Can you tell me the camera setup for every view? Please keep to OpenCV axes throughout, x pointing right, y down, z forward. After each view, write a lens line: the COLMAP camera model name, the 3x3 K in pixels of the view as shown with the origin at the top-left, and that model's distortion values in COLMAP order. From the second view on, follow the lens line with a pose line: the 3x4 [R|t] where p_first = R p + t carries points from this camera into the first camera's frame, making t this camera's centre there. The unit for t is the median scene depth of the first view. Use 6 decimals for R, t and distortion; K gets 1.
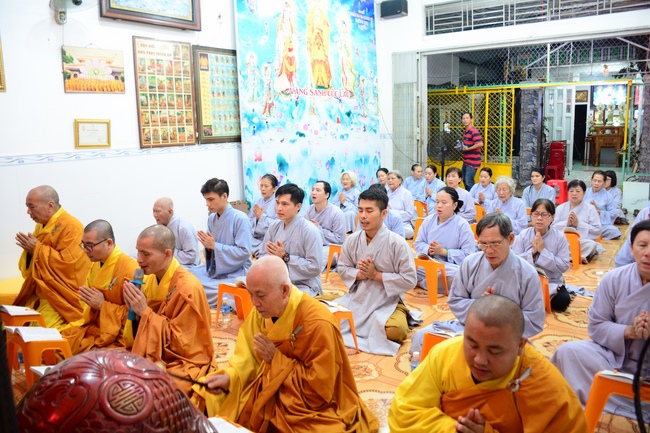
lens RADIAL K [[505.3, 0, 325.0], [0, 505.3, 216.5], [0, 0, 1]] dist [-0.159416, 0.105918]
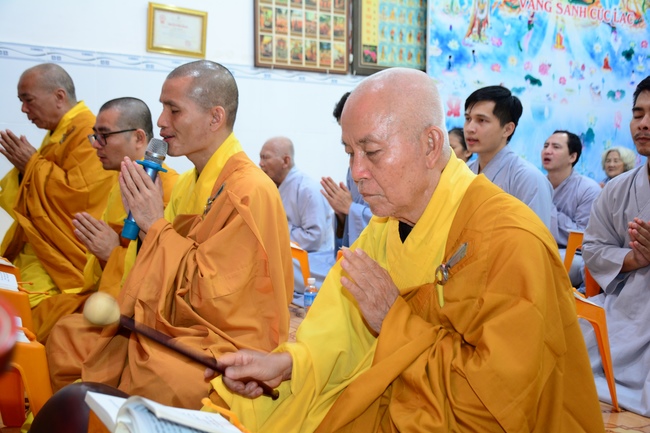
lens RADIAL K [[752.7, 0, 325.0], [0, 752.7, 216.5], [0, 0, 1]] dist [0.099116, 0.046028]
pose [[0.946229, 0.062337, -0.317435, 0.014710], [-0.091449, 0.992779, -0.077637, 0.097120], [0.310303, 0.102492, 0.945097, 0.145731]]
